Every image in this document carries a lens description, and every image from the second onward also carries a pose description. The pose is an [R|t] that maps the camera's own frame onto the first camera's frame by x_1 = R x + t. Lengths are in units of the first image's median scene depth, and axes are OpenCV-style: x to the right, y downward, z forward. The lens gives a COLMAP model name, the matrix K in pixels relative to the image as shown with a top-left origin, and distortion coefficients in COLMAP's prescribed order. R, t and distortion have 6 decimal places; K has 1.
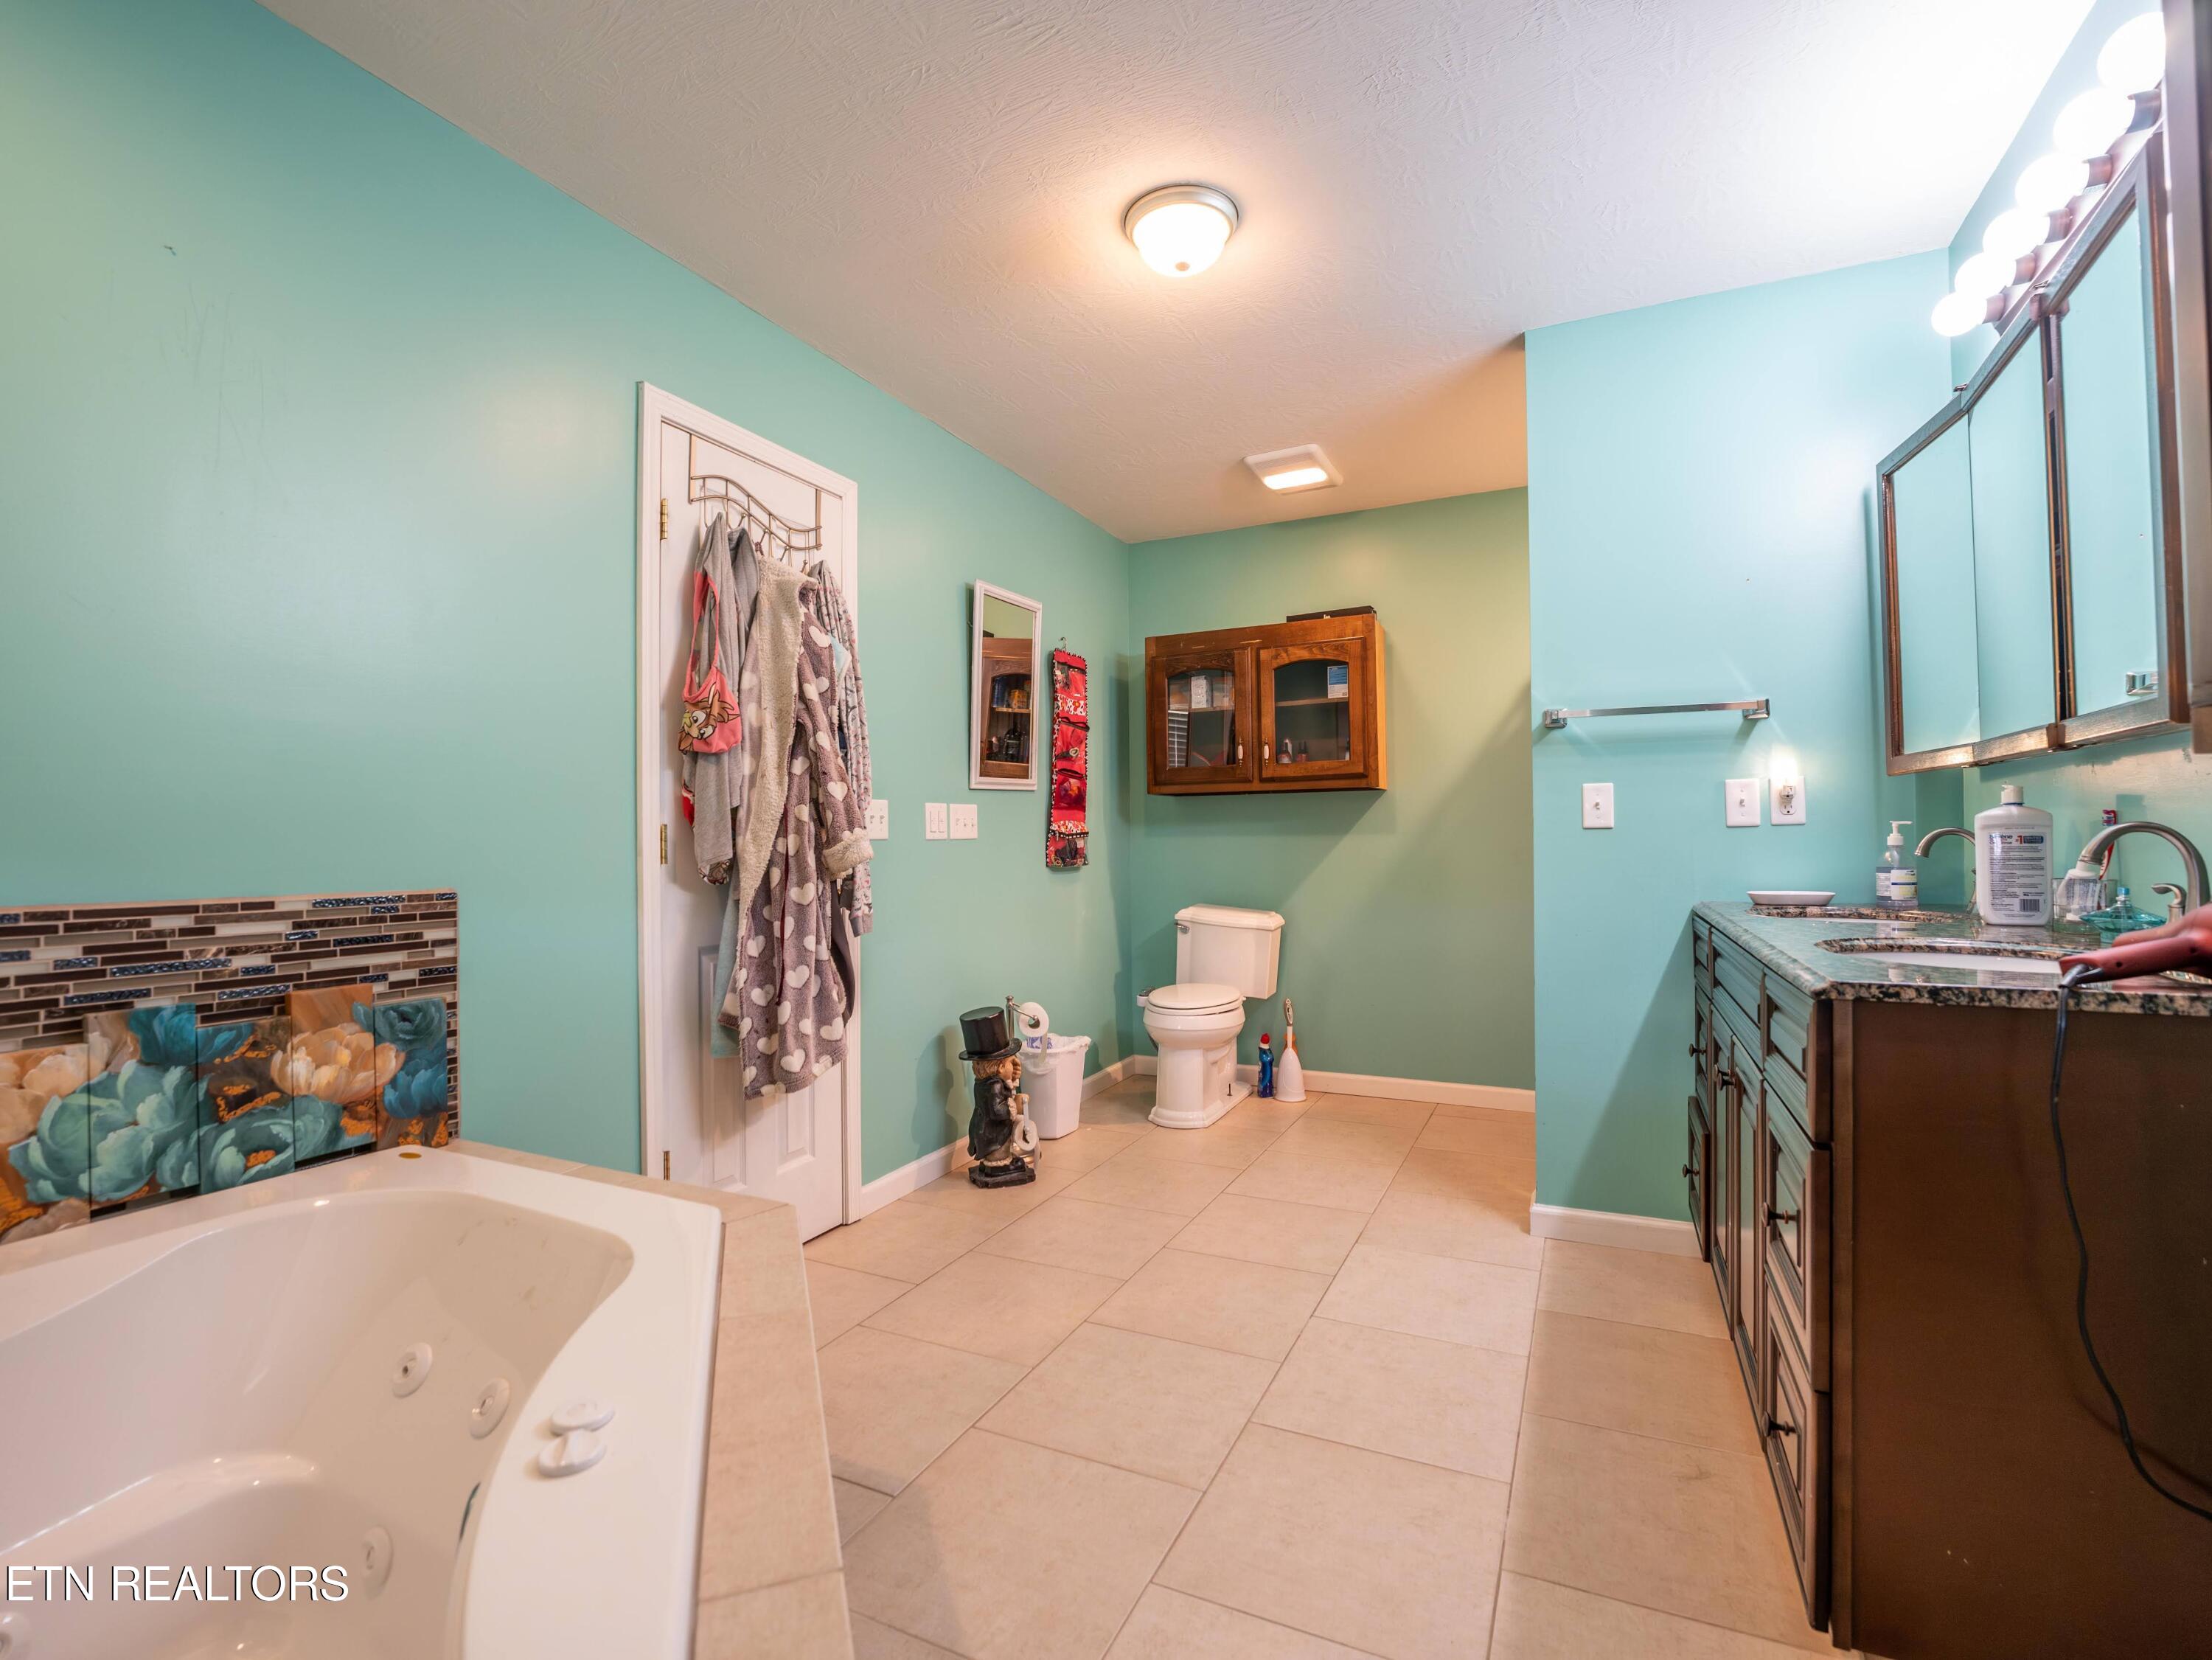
lens RADIAL K [[1012.1, 0, 1112.1], [0, 1012.1, 832.0], [0, 0, 1]] dist [-0.021601, -0.000594]
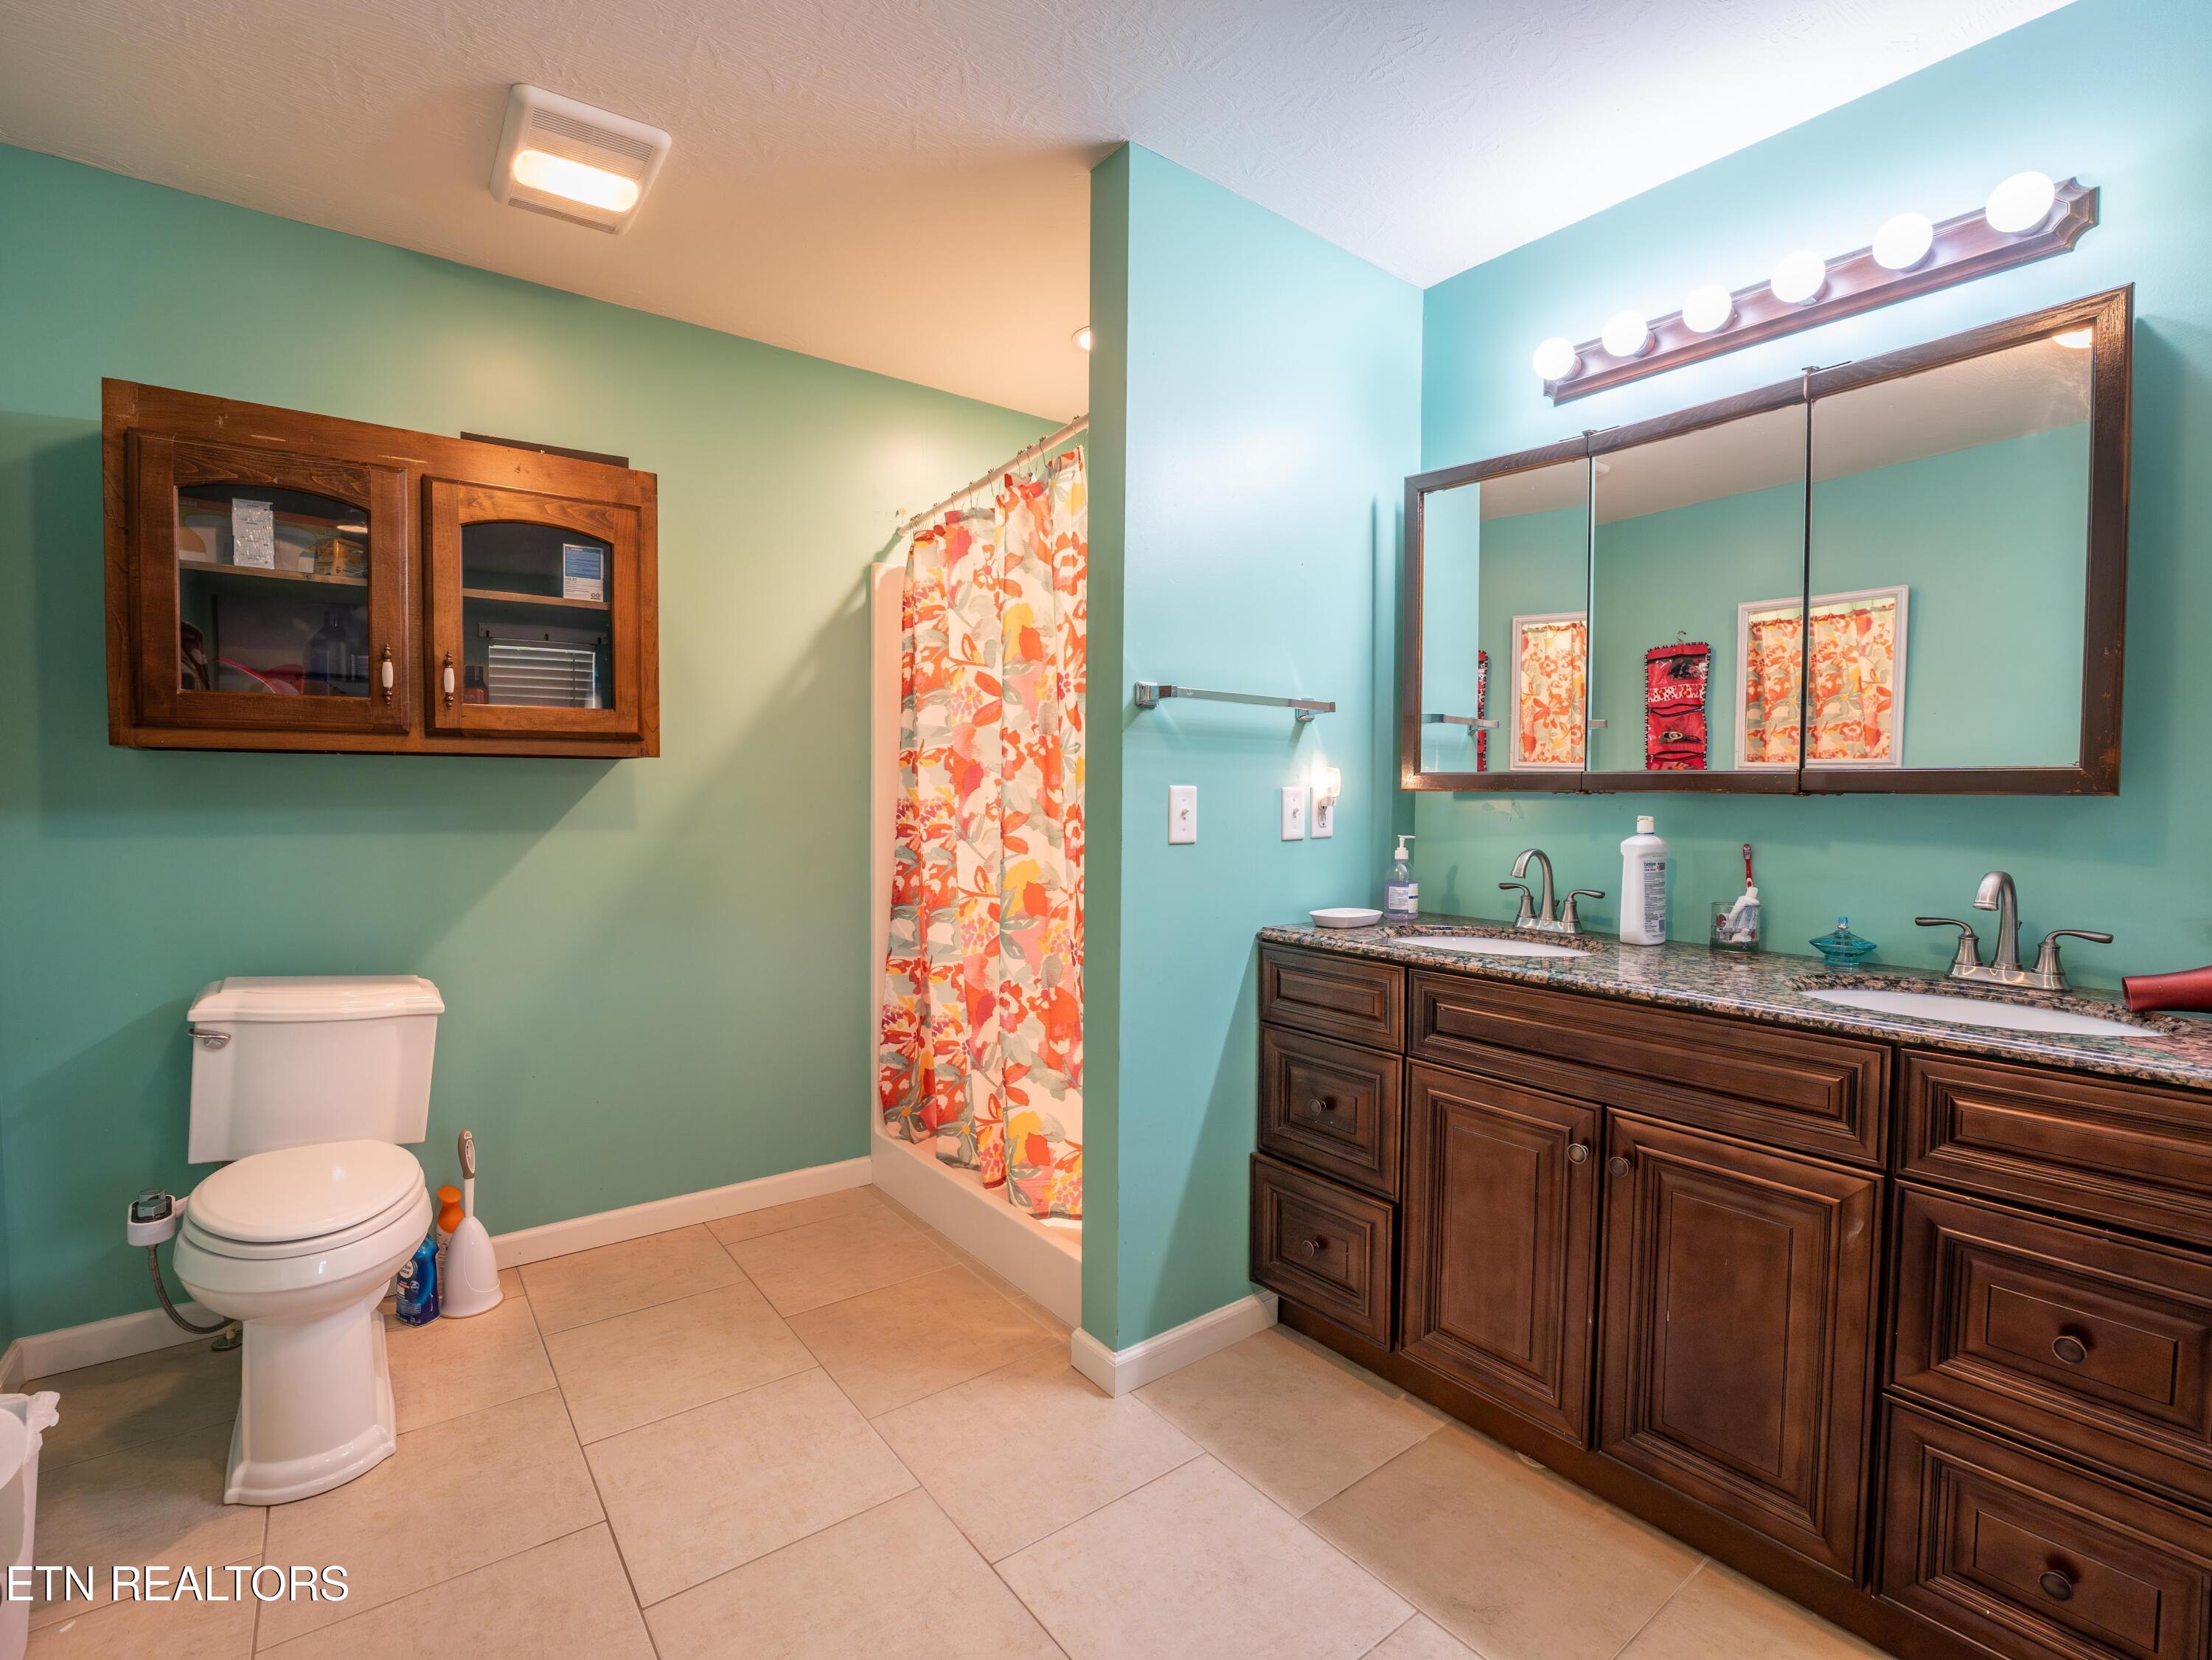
lens RADIAL K [[1012.1, 0, 1105.0], [0, 1012.1, 826.9], [0, 0, 1]] dist [-0.021601, -0.000594]
pose [[0.456532, -0.015546, 0.889571, -0.170917], [-0.019929, 0.999418, 0.027693, -0.026469], [-0.889484, -0.030371, 0.455957, 0.500495]]
